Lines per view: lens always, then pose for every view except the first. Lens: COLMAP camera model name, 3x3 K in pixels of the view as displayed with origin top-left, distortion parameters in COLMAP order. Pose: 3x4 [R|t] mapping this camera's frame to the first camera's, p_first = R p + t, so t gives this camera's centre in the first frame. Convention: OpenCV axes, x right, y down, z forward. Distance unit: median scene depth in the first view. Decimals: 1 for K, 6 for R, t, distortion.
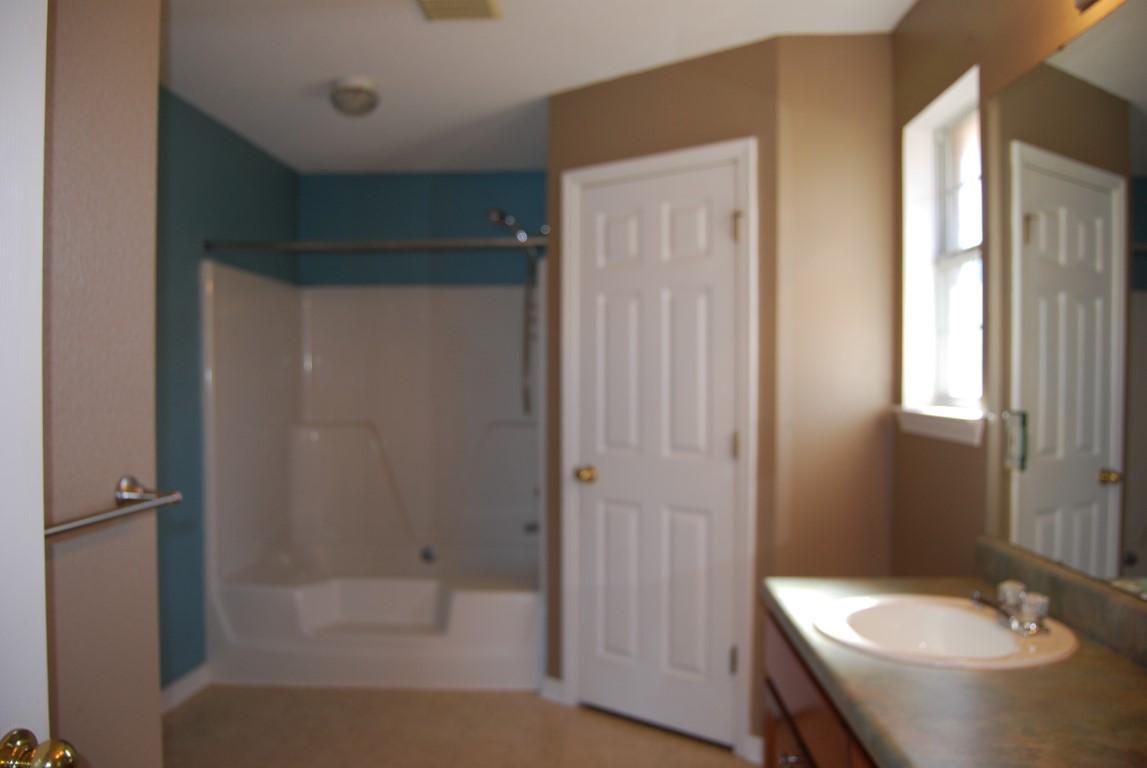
lens RADIAL K [[896.3, 0, 573.5], [0, 896.3, 384.0], [0, 0, 1]] dist [-0.077157, 0.008497]
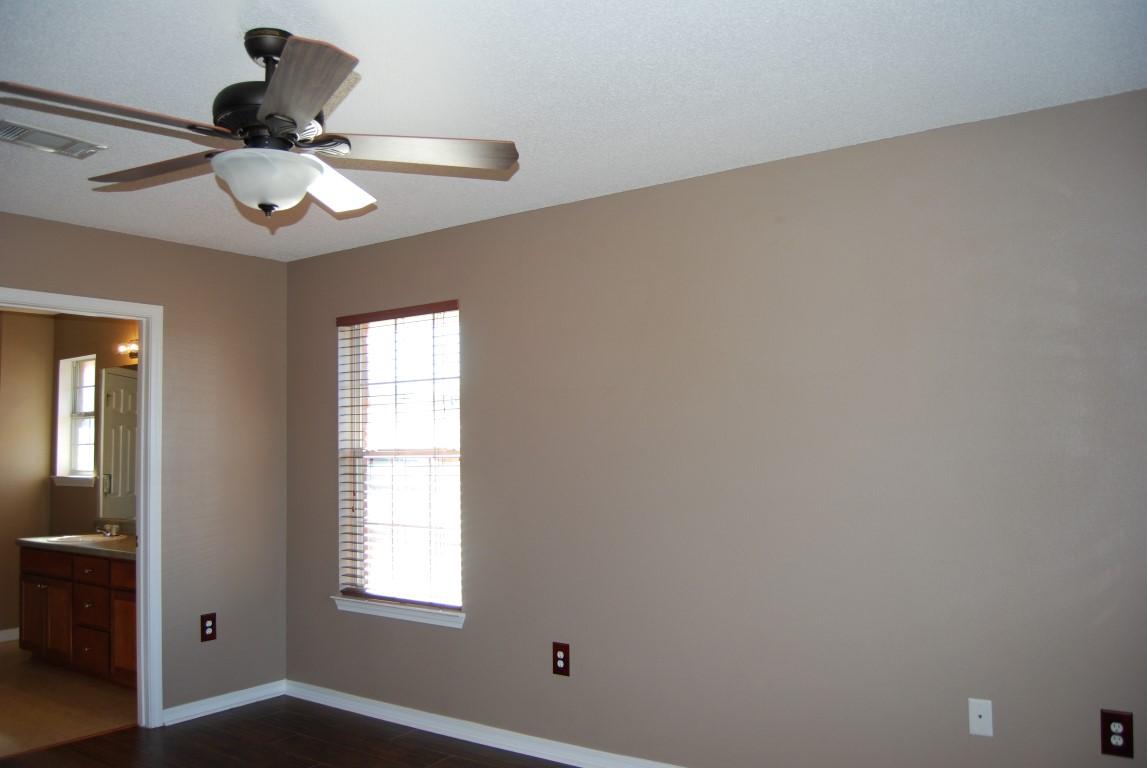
lens RADIAL K [[896.3, 0, 573.5], [0, 896.3, 384.0], [0, 0, 1]] dist [-0.077157, 0.008497]
pose [[0.548717, 0.050577, 0.834477, -0.844150], [0.023448, 0.996845, -0.075836, -0.009291], [-0.835679, 0.061179, 0.545800, -1.476480]]
